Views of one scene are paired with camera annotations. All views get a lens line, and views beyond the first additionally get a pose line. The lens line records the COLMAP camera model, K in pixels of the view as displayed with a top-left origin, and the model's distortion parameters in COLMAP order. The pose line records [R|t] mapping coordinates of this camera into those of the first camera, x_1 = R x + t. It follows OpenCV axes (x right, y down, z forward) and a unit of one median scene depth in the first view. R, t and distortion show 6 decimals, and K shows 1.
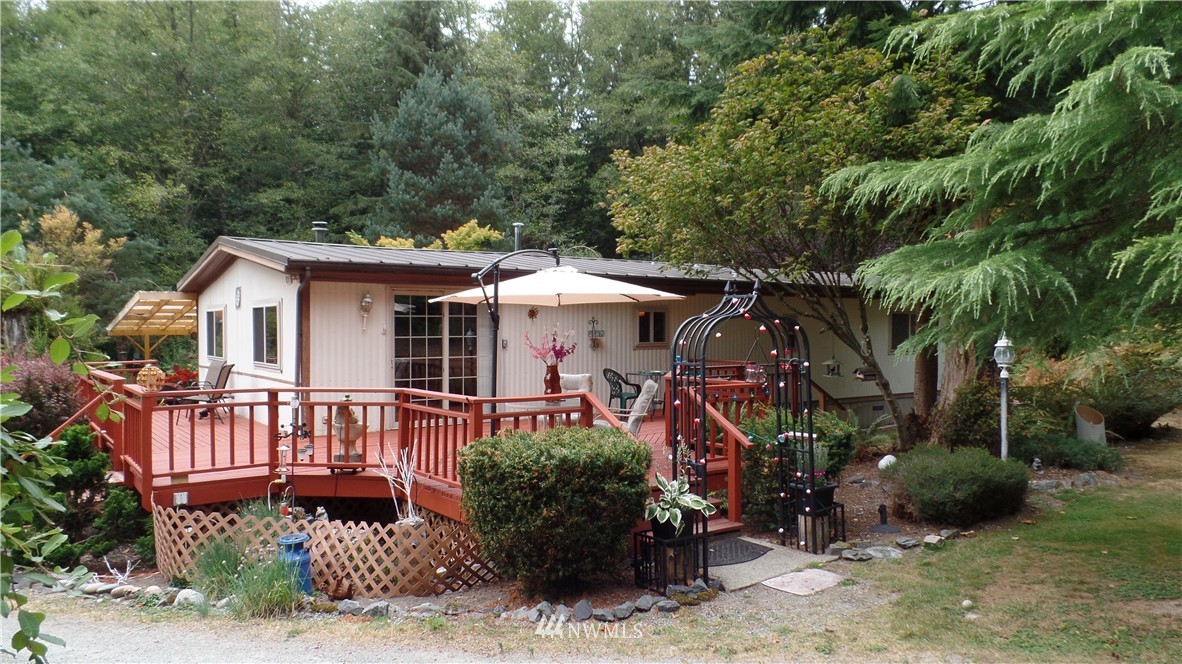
lens RADIAL K [[829.3, 0, 591.0], [0, 829.3, 332.0], [0, 0, 1]] dist [-0.003836, -0.003077]
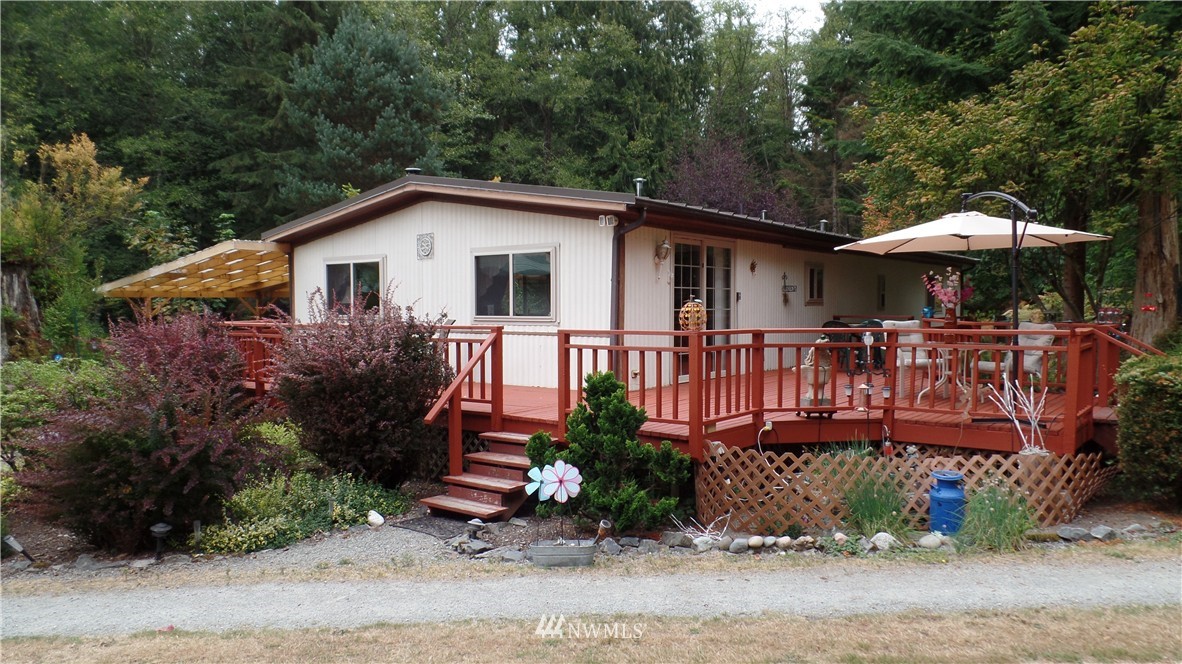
lens RADIAL K [[834.2, 0, 591.0], [0, 834.2, 332.0], [0, 0, 1]] dist [0.001139, -0.002487]
pose [[0.961111, -0.009165, 0.276012, -0.412251], [0.002455, 0.999693, 0.024648, 0.023734], [-0.276153, -0.023012, 0.960838, 0.074818]]
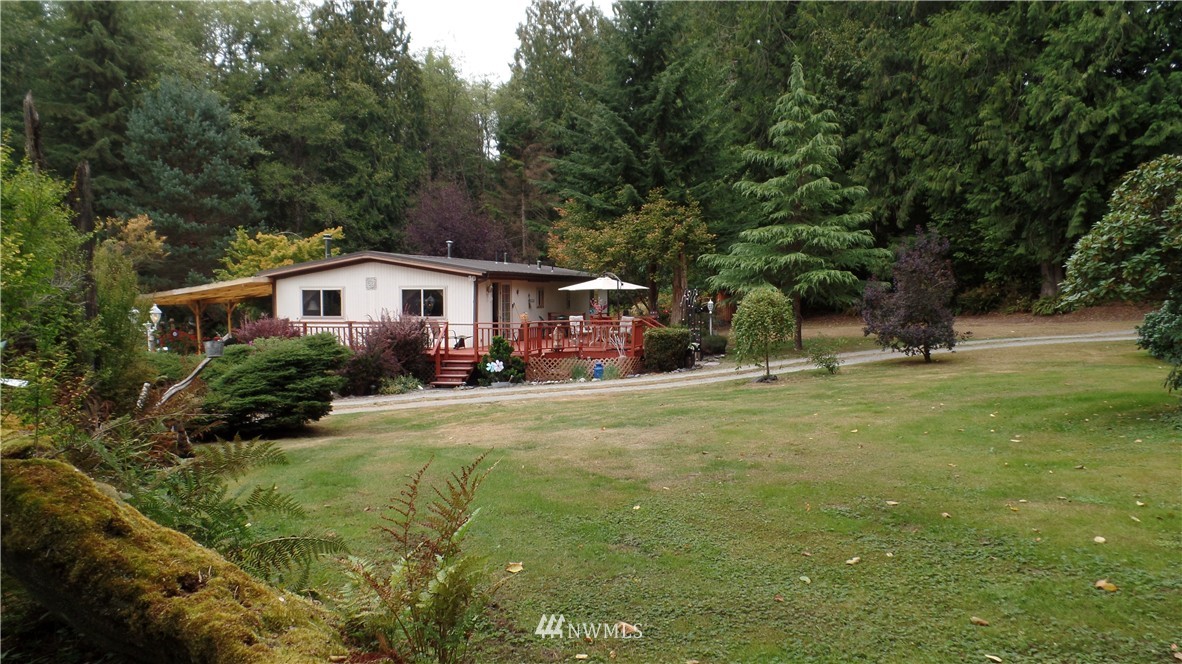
lens RADIAL K [[834.2, 0, 591.0], [0, 834.2, 332.0], [0, 0, 1]] dist [0.001139, -0.002487]
pose [[0.784985, -0.032255, 0.618675, -0.984011], [0.006641, 0.999024, 0.043658, -0.008599], [-0.619480, -0.030162, 0.784433, -0.641999]]
